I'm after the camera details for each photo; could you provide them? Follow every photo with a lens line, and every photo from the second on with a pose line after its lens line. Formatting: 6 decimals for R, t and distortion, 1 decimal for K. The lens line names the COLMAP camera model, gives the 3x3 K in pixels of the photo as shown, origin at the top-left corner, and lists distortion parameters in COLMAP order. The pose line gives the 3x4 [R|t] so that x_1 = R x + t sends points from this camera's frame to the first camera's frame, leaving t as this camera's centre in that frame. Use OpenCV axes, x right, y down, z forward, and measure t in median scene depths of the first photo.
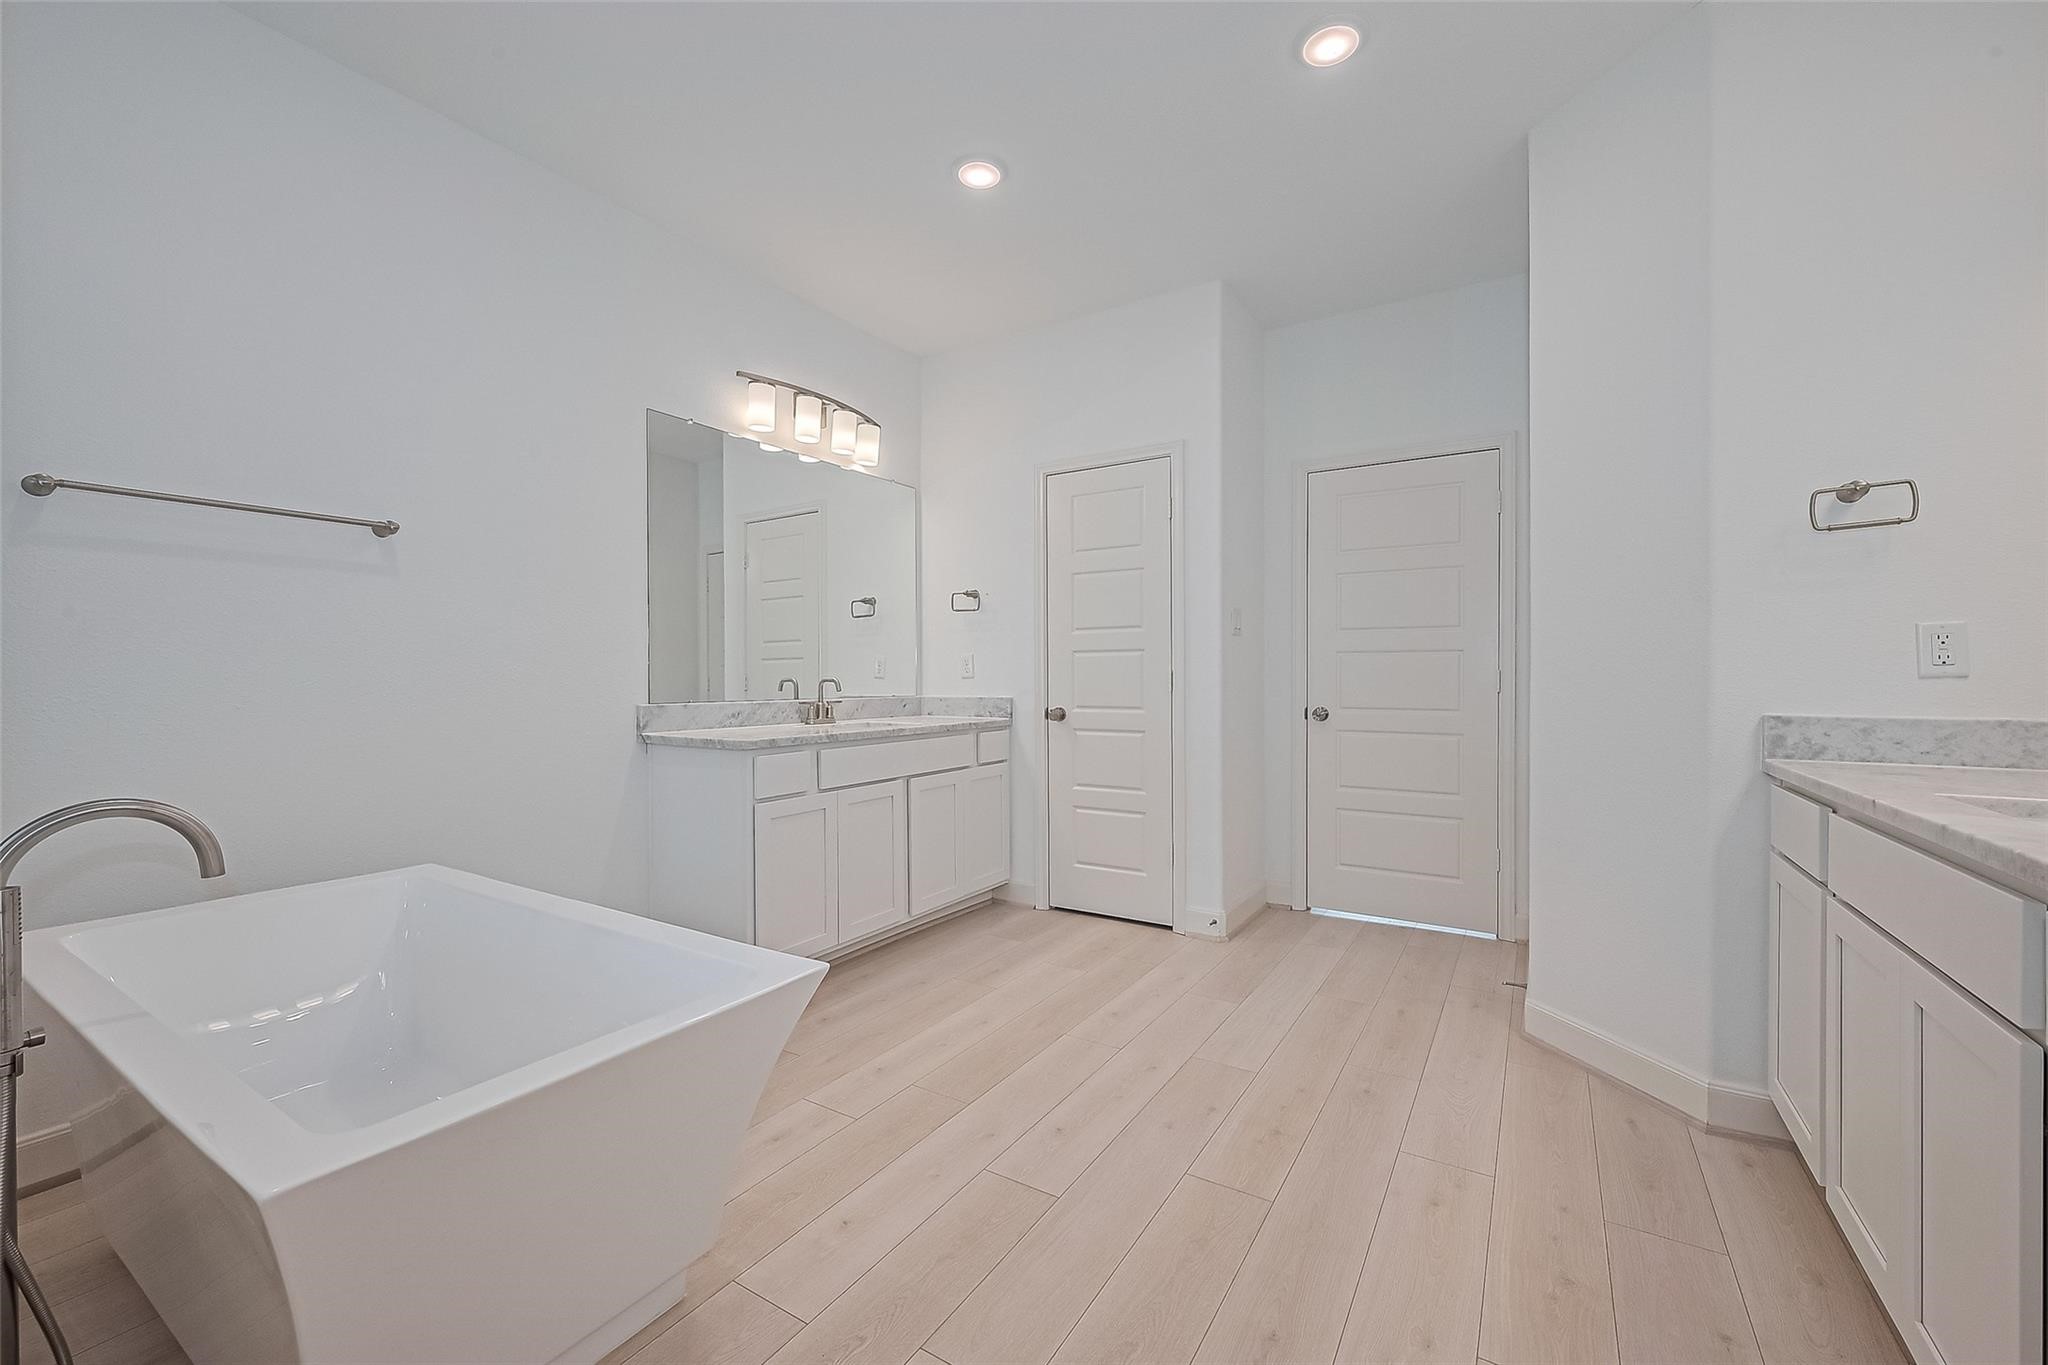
lens RADIAL K [[807.2, 0, 1057.4], [0, 807.2, 678.9], [0, 0, 1]] dist [-0.001189, -0.000084]
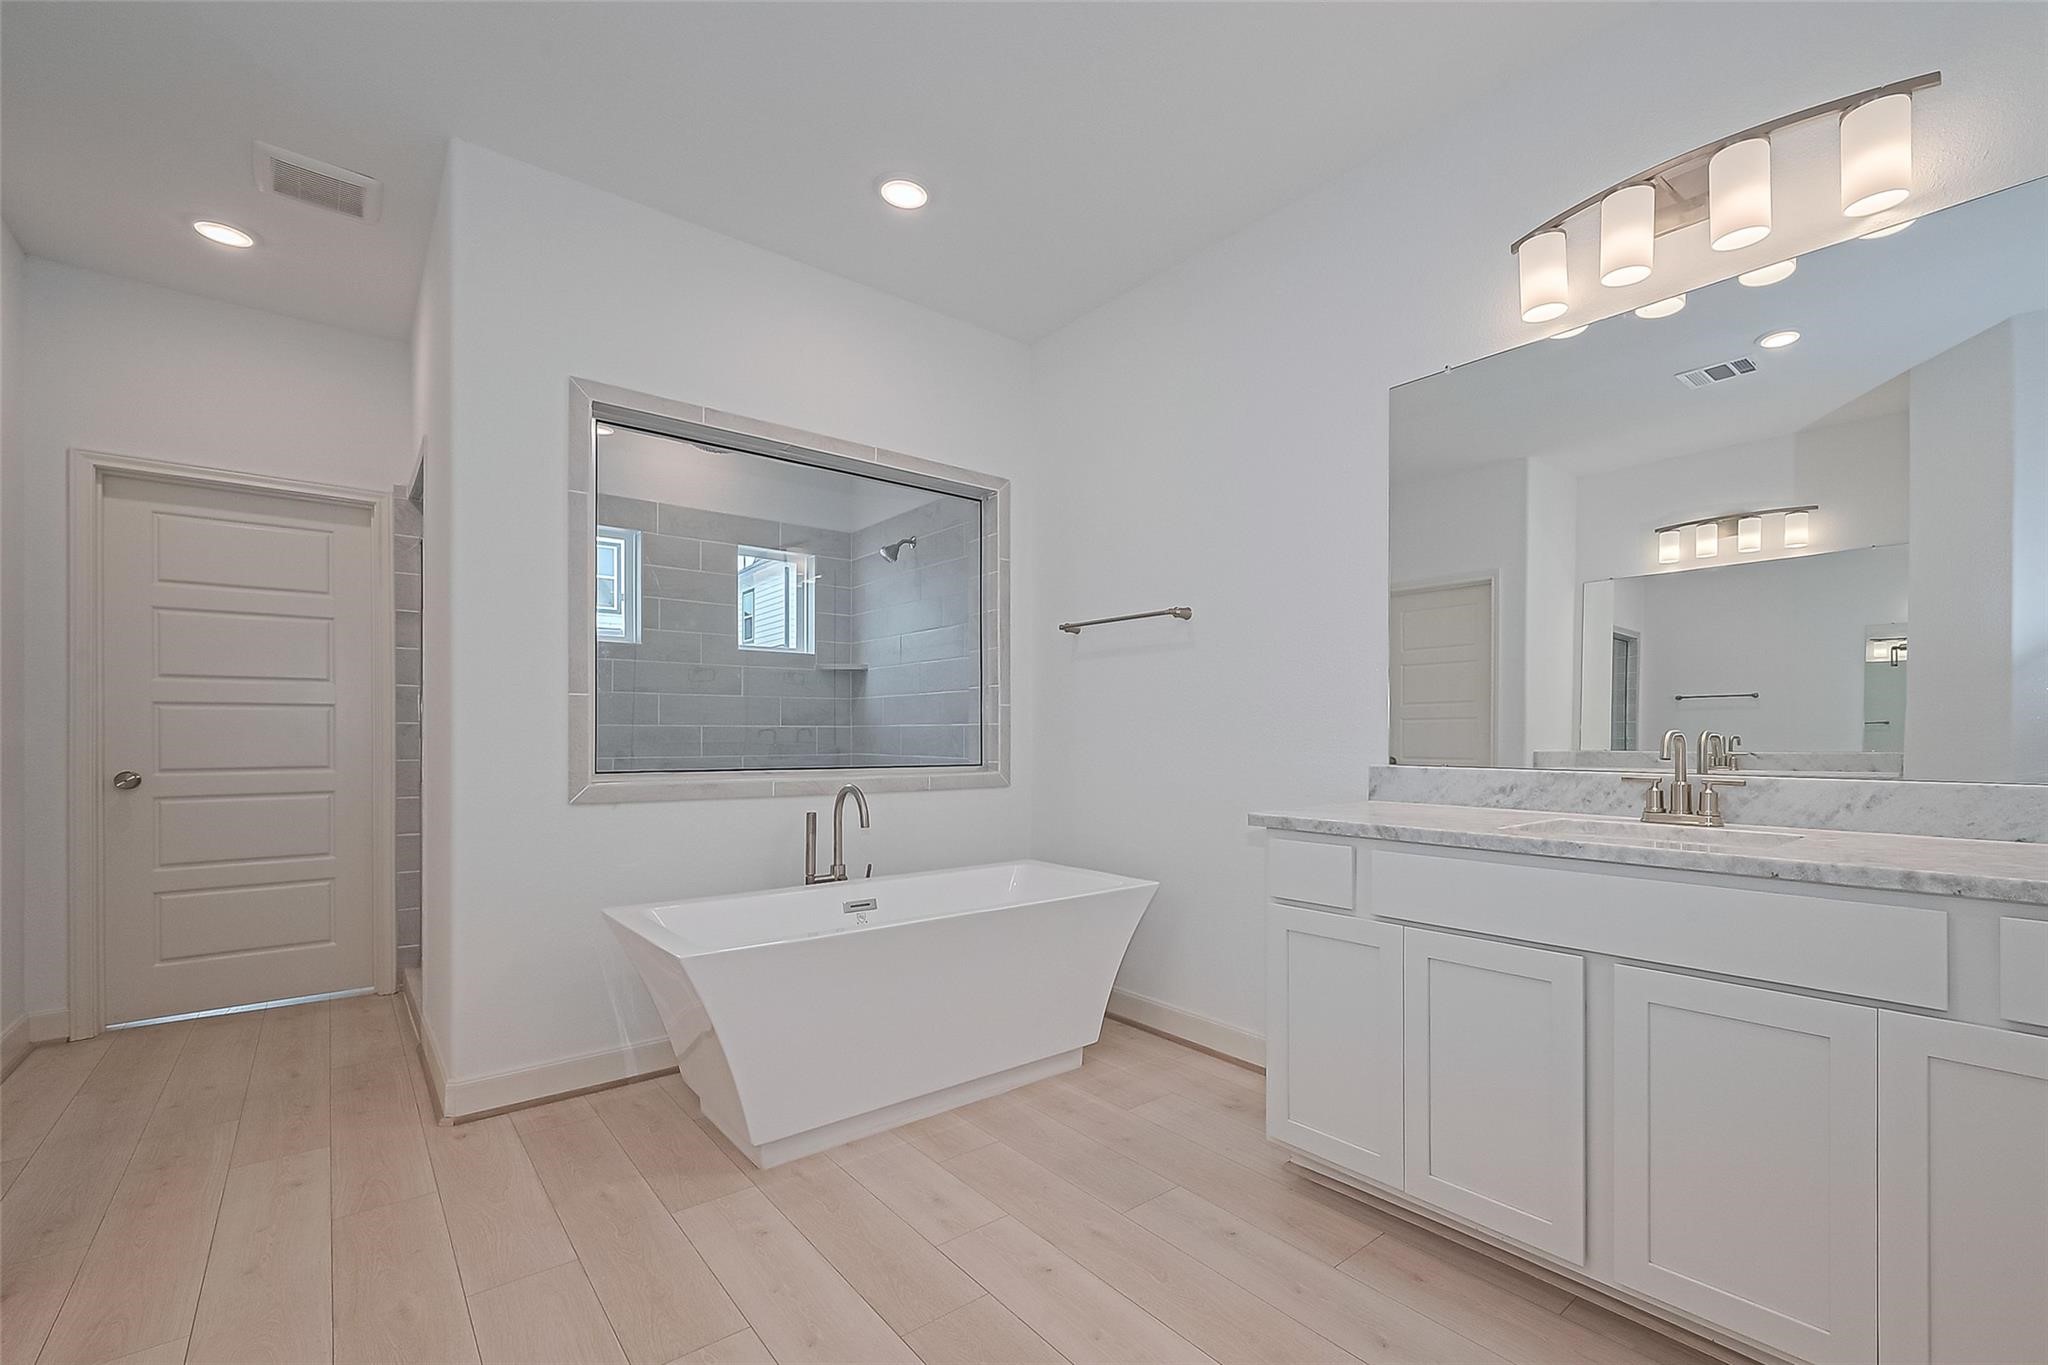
lens RADIAL K [[885.2, 0, 1083.3], [0, 885.2, 734.8], [0, 0, 1]] dist [0.000409, -0.000043]
pose [[-0.318293, 0.004478, -0.947982, 0.321047], [-0.000556, 0.999988, 0.004911, -0.001862], [0.947992, 0.002090, -0.318287, 0.784537]]
